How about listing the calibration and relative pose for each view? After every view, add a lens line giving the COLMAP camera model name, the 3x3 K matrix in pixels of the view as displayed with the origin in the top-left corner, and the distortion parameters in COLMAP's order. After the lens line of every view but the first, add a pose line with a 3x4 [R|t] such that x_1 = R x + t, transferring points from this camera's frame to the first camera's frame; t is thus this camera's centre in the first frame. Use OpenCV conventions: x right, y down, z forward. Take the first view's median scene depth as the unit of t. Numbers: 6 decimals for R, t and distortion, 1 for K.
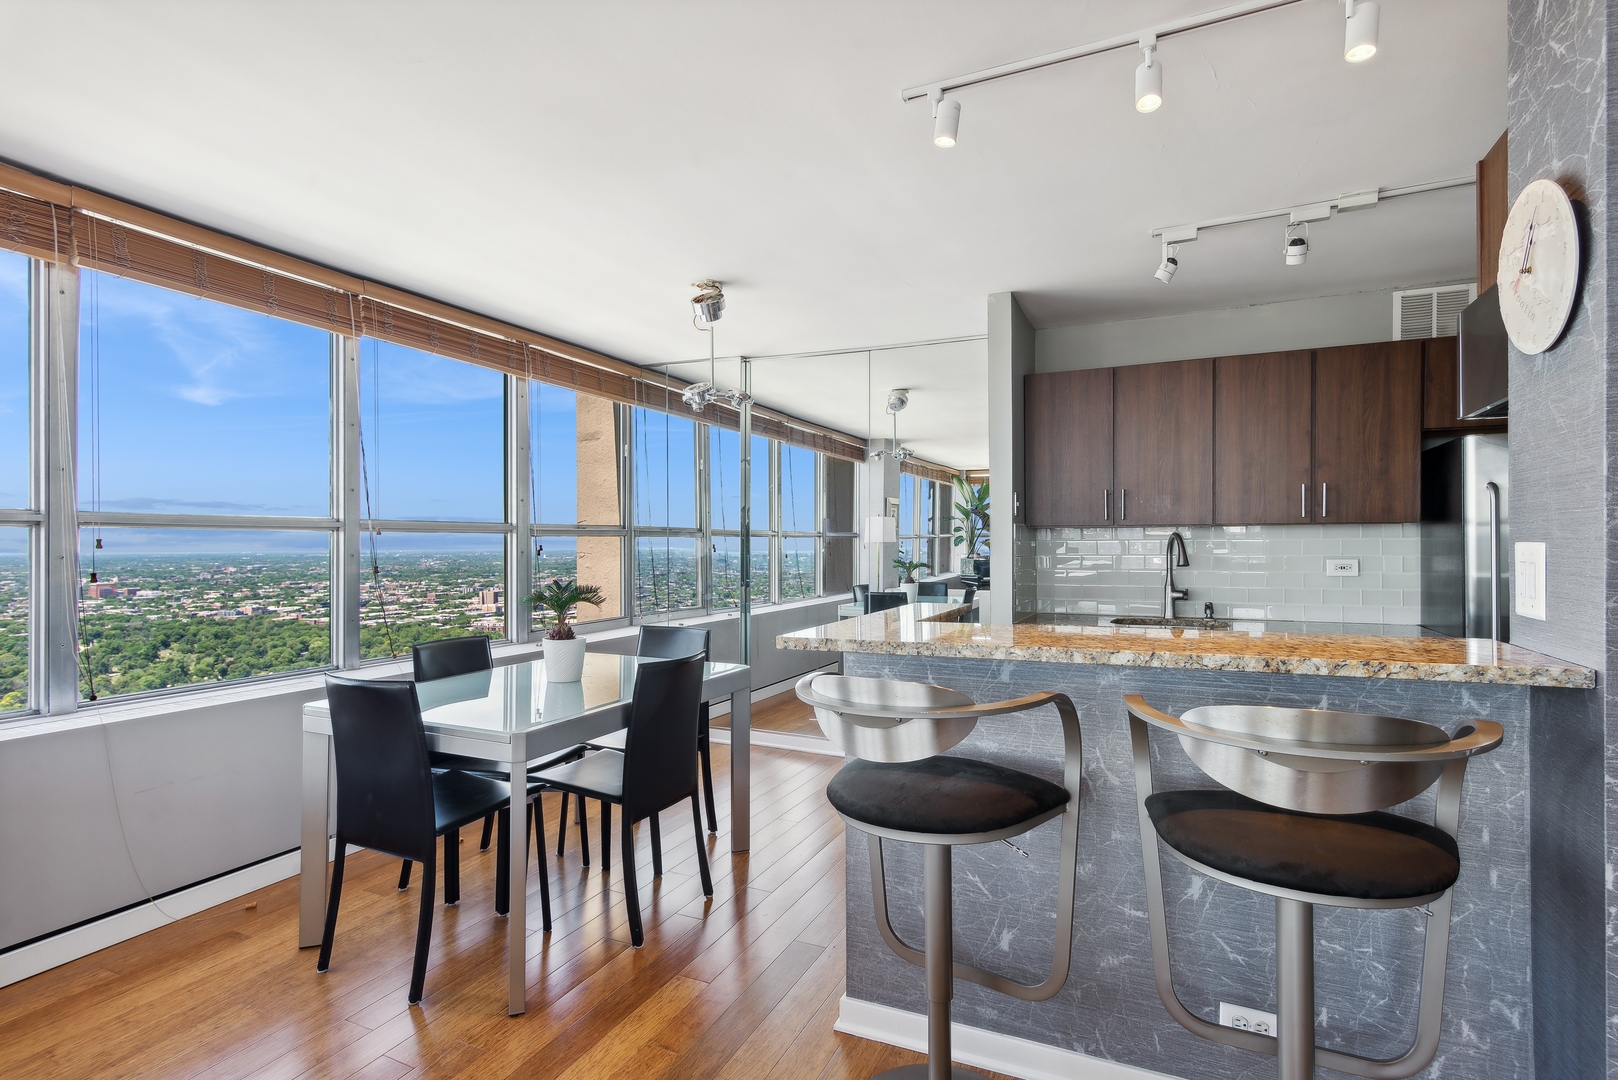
lens RADIAL K [[799.5, 0, 810.3], [0, 799.5, 549.6], [0, 0, 1]] dist [0.006680, 0.000400]
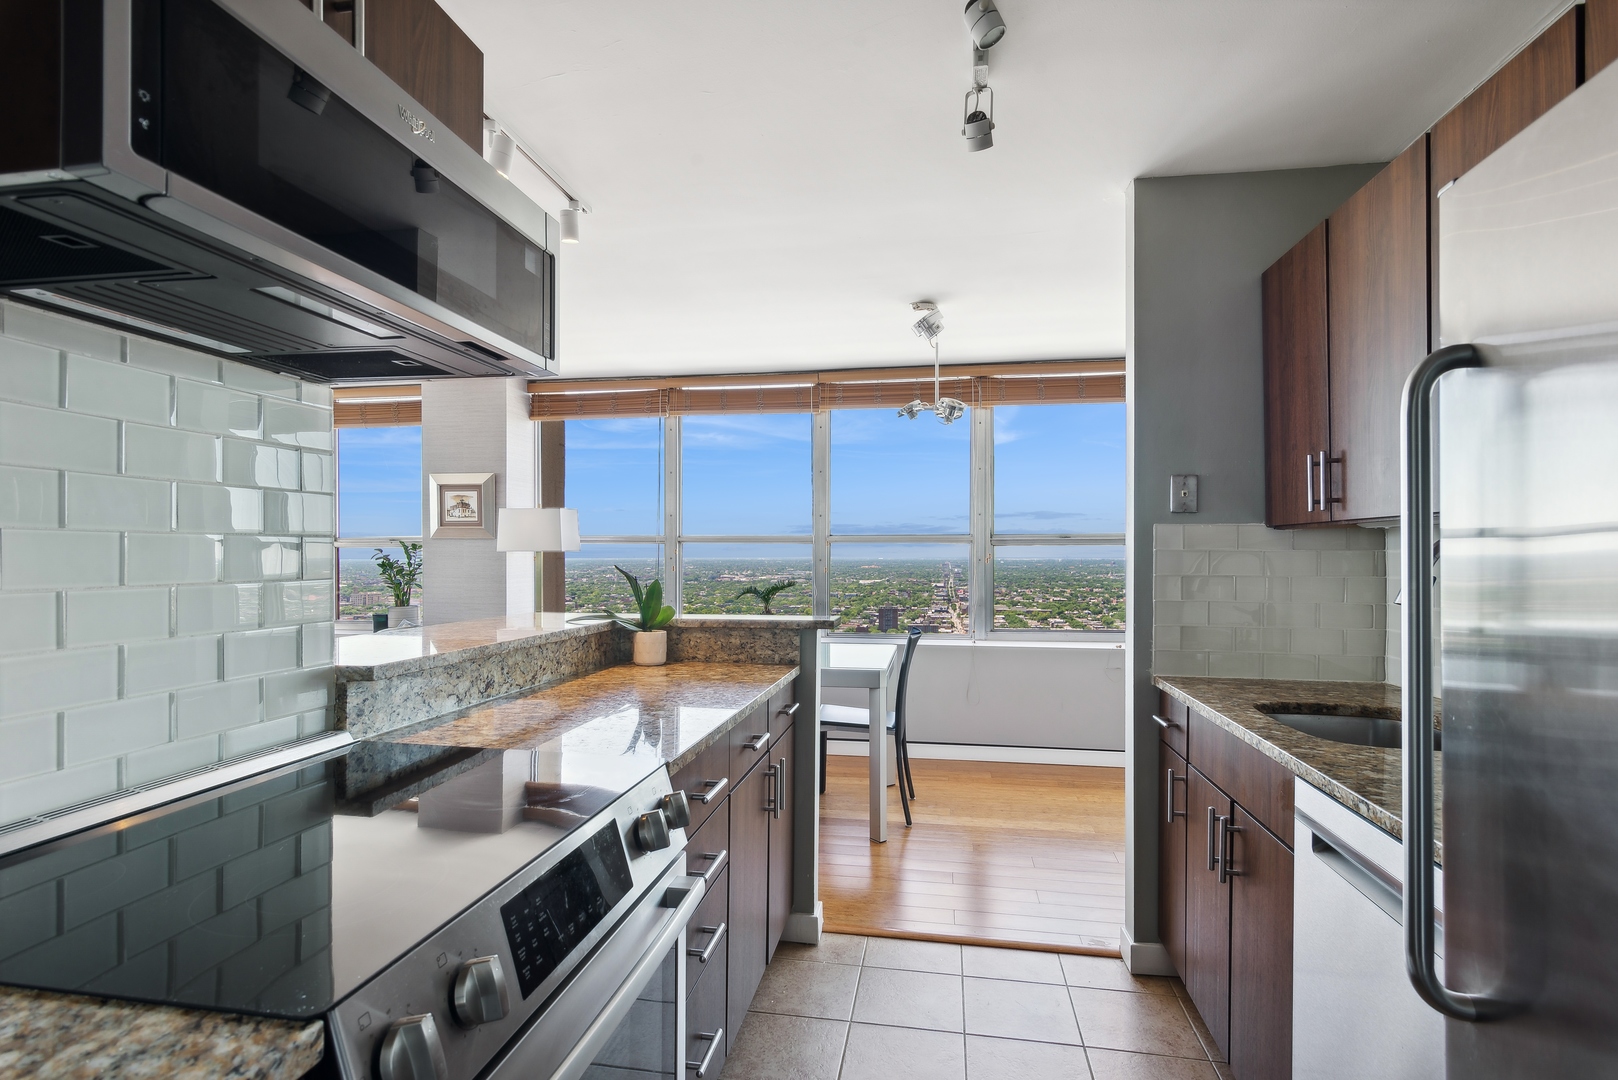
lens RADIAL K [[815.0, 0, 805.2], [0, 815.0, 553.5], [0, 0, 1]] dist [0.037419, -0.000041]
pose [[0.253004, -0.006842, -0.967441, 0.286352], [-0.007766, 0.999928, -0.009103, 0.003165], [0.967434, 0.009816, 0.252932, 0.193574]]
